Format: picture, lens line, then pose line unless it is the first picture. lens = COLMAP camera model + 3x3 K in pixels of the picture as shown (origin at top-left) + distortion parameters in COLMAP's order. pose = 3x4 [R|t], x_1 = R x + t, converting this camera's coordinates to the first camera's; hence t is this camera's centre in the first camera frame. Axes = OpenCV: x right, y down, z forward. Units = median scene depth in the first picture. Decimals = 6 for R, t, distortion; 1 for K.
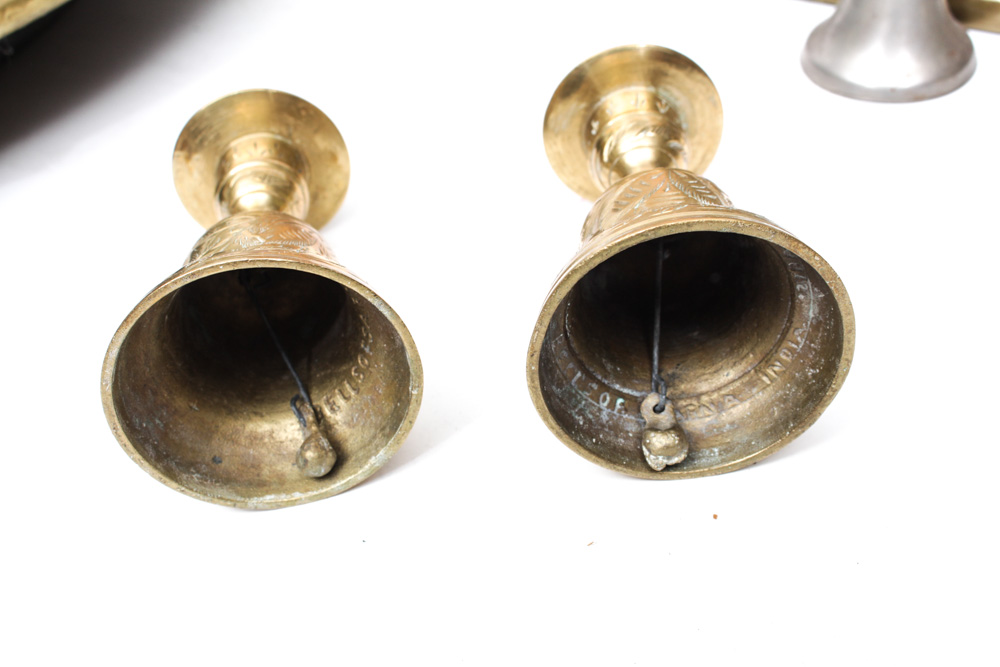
lens RADIAL K [[730.8, 0, 499.4], [0, 730.8, 330.8], [0, 0, 1]] dist [-0.001726, 0.001116]
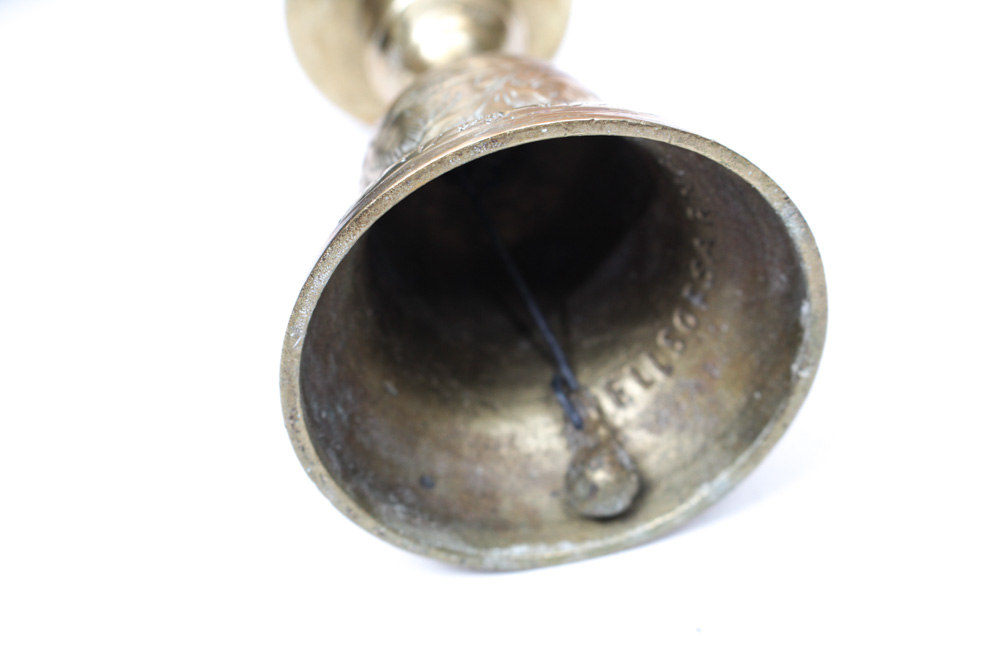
lens RADIAL K [[1077.0, 0, 500.4], [0, 1077.0, 335.5], [0, 0, 1]] dist [-0.006948, 0.000000]
pose [[0.996793, 0.039940, 0.069343, -0.396110], [-0.040180, 0.999190, 0.002074, 0.058488], [-0.069204, -0.004854, 0.997591, 0.156029]]
